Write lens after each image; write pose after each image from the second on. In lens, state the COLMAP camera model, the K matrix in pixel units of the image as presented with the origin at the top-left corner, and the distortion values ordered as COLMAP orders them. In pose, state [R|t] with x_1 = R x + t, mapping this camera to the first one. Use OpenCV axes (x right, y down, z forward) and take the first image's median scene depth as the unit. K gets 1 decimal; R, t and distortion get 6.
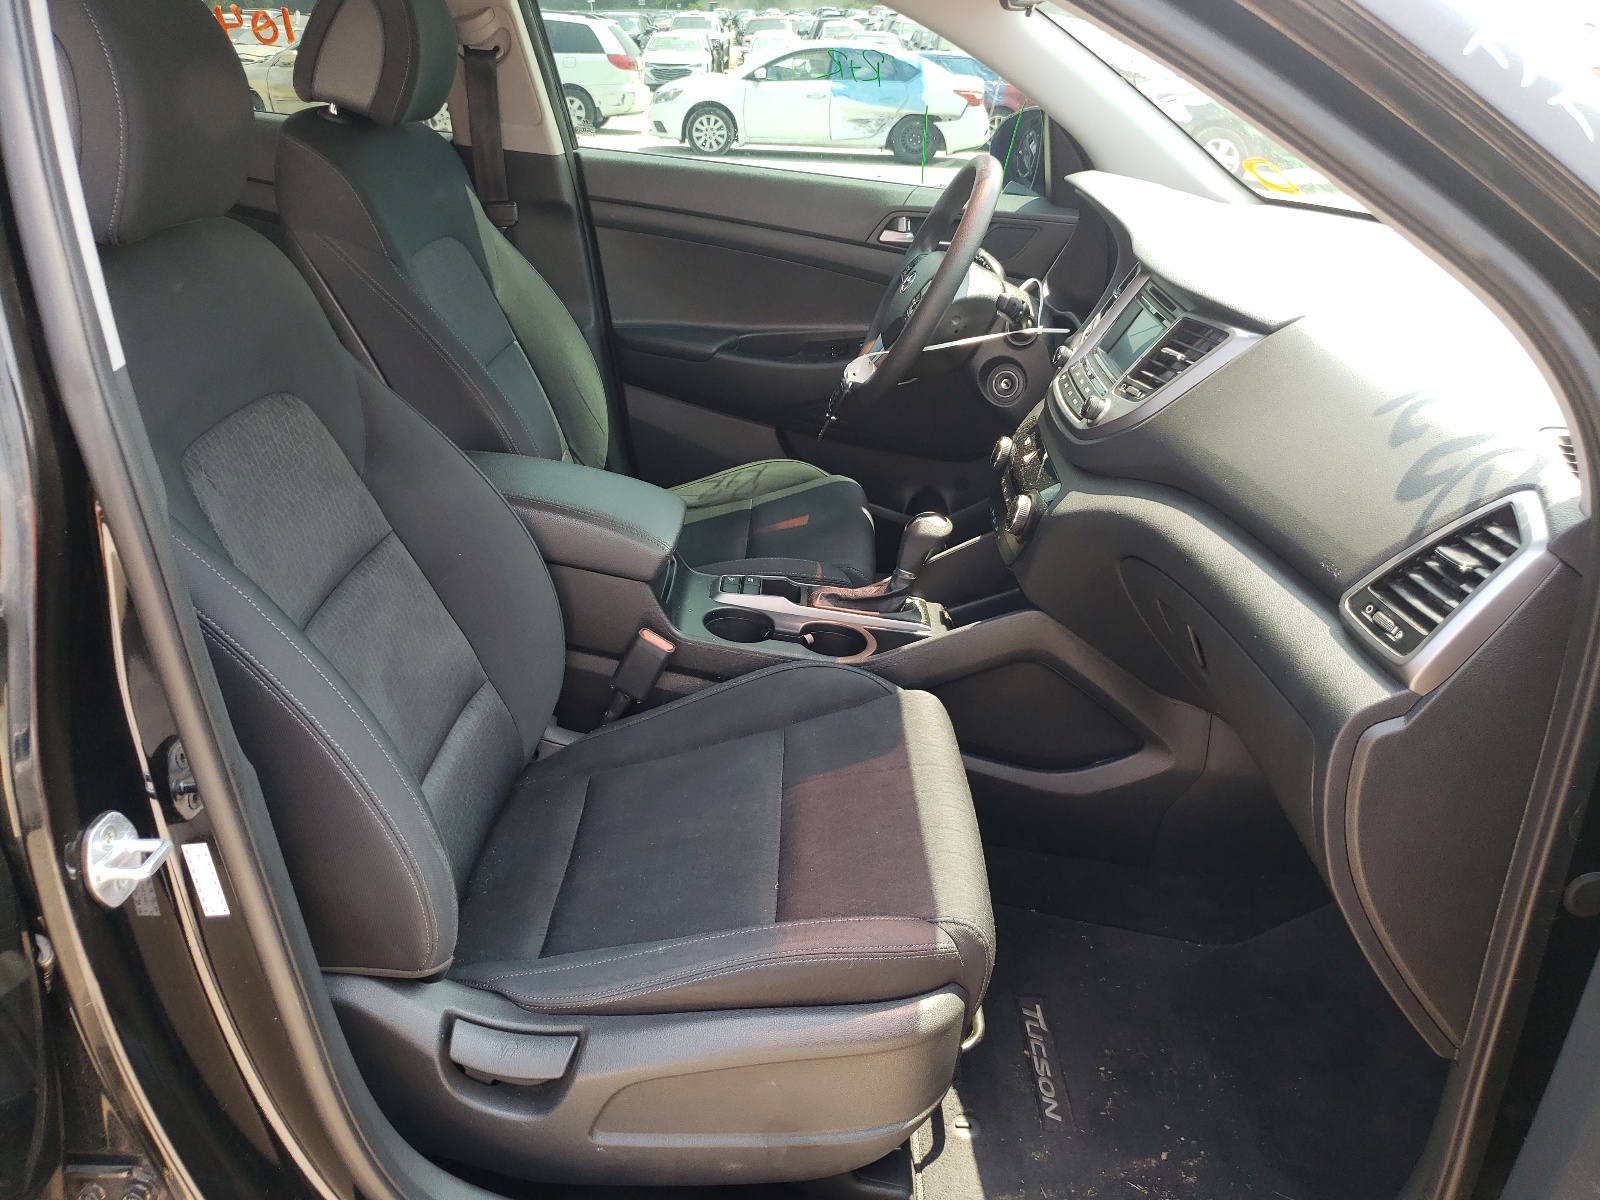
lens RADIAL K [[1204.8, 0, 800.6], [0, 1204.8, 571.6], [0, 0, 1]] dist [0.076174, 0.000252]
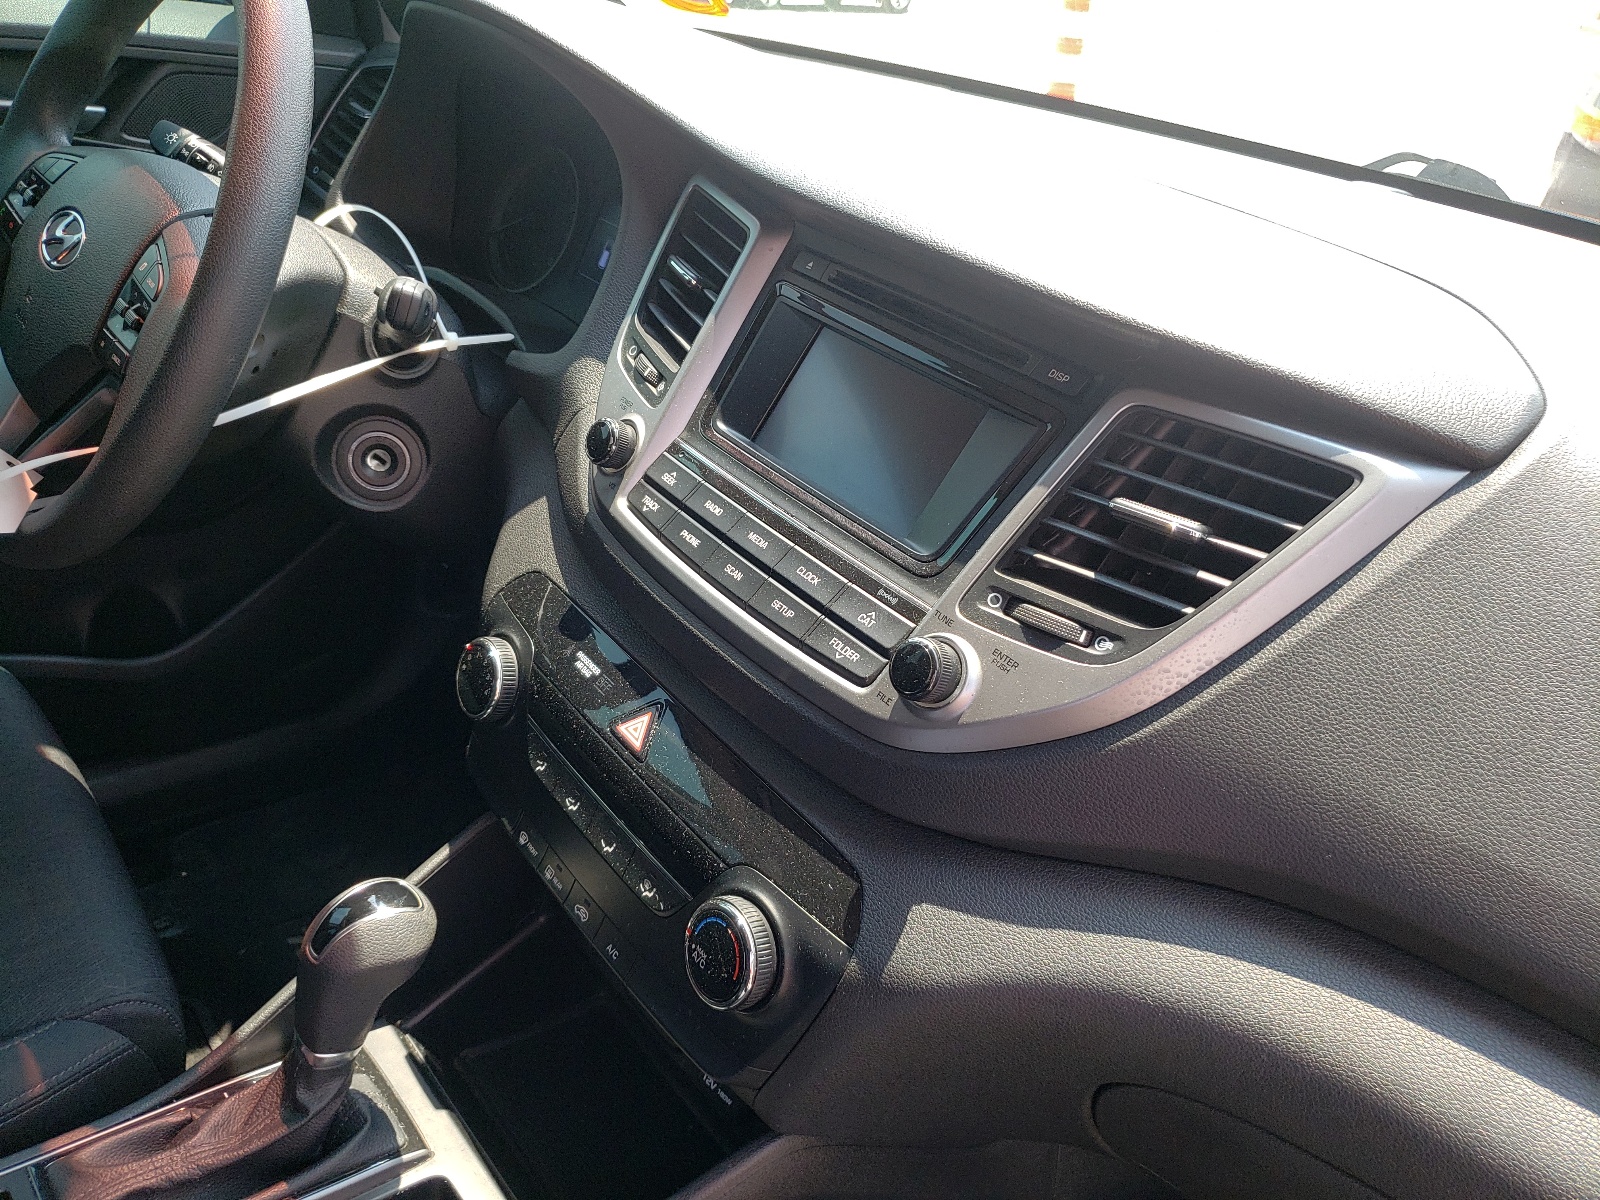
lens RADIAL K [[1204.8, 0, 800.6], [0, 1204.8, 571.6], [0, 0, 1]] dist [0.076174, 0.000252]
pose [[0.759853, -0.235528, 0.605929, 0.003577], [0.160813, 0.971194, 0.175844, -0.182690], [-0.629891, -0.036174, 0.775841, 0.589627]]
